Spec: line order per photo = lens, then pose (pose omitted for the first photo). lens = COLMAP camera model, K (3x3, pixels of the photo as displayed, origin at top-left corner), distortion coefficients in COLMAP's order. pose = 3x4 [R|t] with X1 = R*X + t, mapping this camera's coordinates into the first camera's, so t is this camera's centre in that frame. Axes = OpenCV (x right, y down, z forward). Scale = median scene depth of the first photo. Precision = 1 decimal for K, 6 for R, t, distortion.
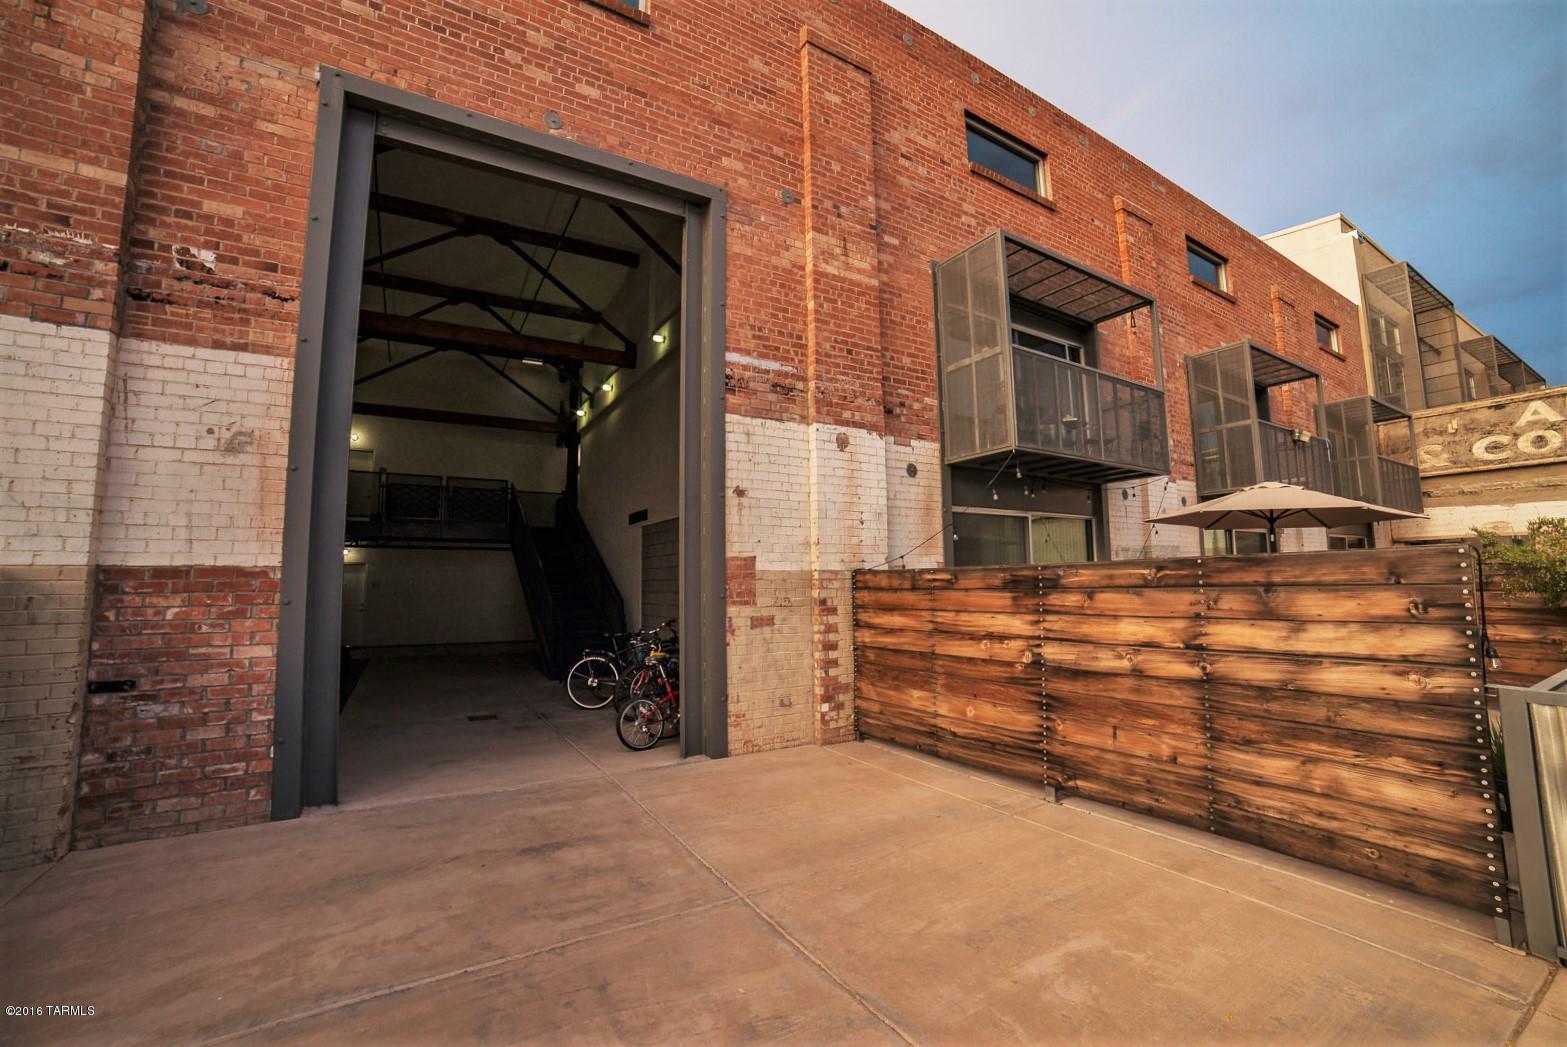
lens RADIAL K [[648.7, 0, 787.4], [0, 648.7, 520.1], [0, 0, 1]] dist [-0.104297, 0.037196]
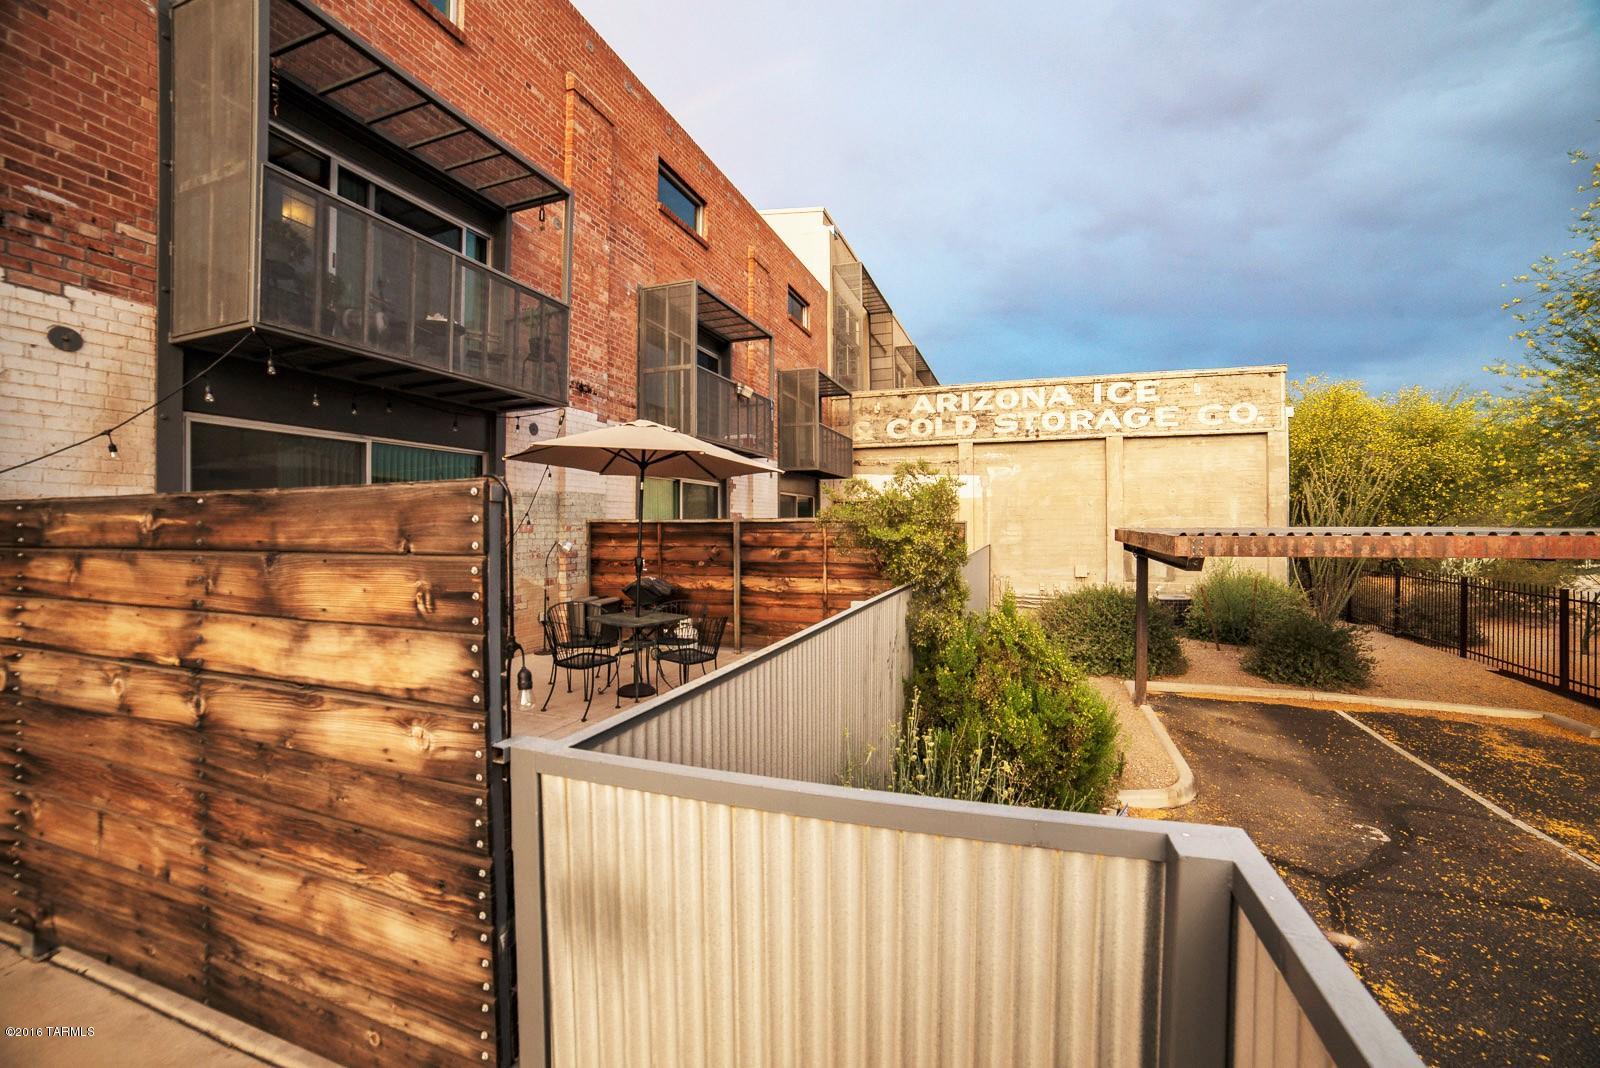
lens RADIAL K [[647.4, 0, 801.0], [0, 647.4, 530.0], [0, 0, 1]] dist [-0.102483, 0.034186]
pose [[0.778531, 0.008959, 0.627542, 0.655695], [-0.069455, 0.994986, 0.071962, 0.017207], [-0.623751, -0.099611, 0.775250, 0.266827]]
